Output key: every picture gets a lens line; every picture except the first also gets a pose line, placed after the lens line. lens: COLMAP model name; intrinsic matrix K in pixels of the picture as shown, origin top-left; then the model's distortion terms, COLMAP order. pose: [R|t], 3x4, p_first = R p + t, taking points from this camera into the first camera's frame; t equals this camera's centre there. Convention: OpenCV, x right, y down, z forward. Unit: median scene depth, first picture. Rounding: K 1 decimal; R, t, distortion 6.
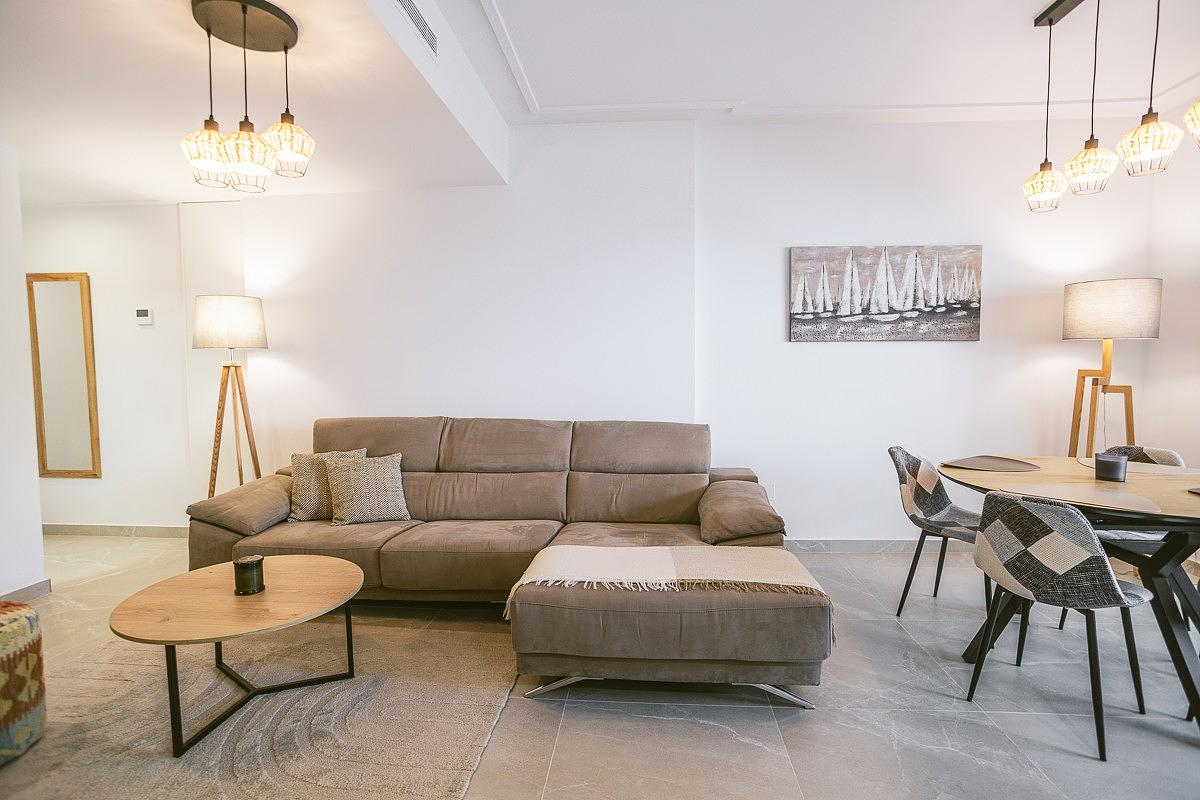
lens RADIAL K [[599.3, 0, 608.6], [0, 599.3, 397.0], [0, 0, 1]] dist [-0.066015, 0.027265]
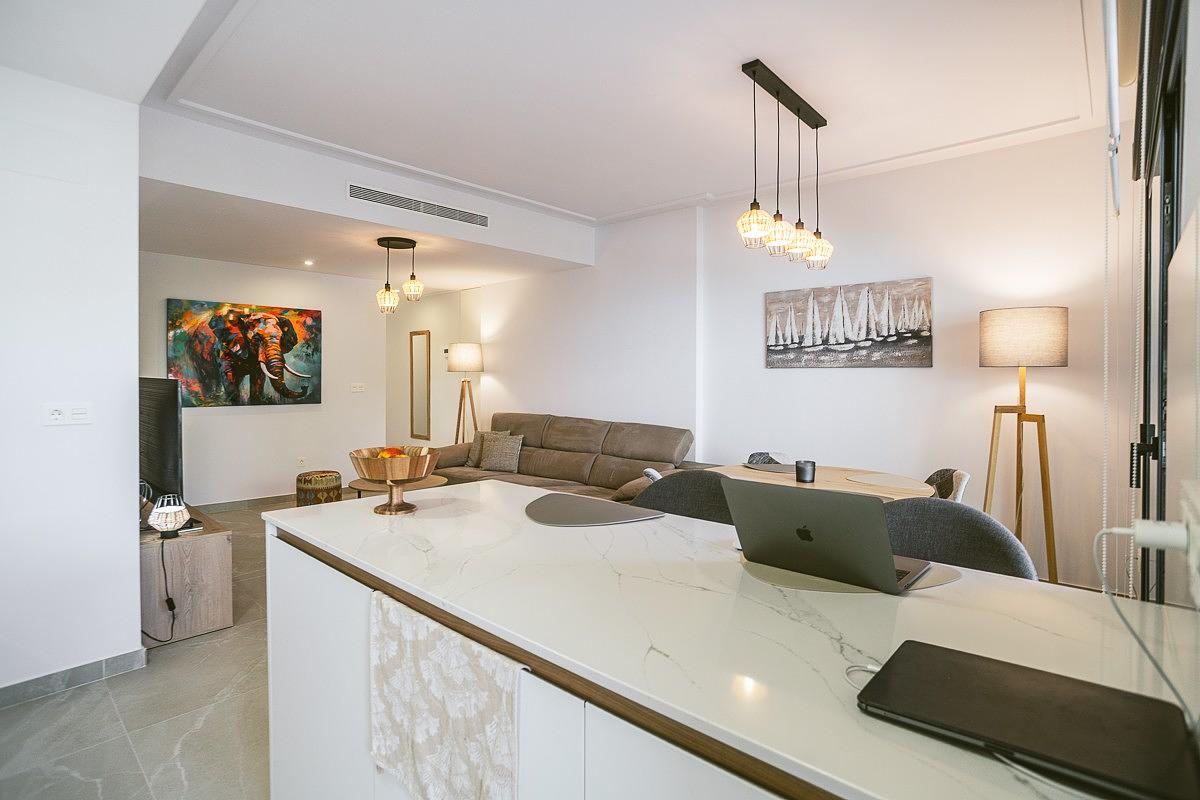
lens RADIAL K [[599.3, 0, 595.9], [0, 599.3, 389.4], [0, 0, 1]] dist [-0.066015, 0.027265]
pose [[0.783789, 0.021507, -0.620655, 0.812825], [-0.037261, 0.999228, -0.012430, -0.020050], [0.619908, 0.032869, 0.783986, -0.200606]]
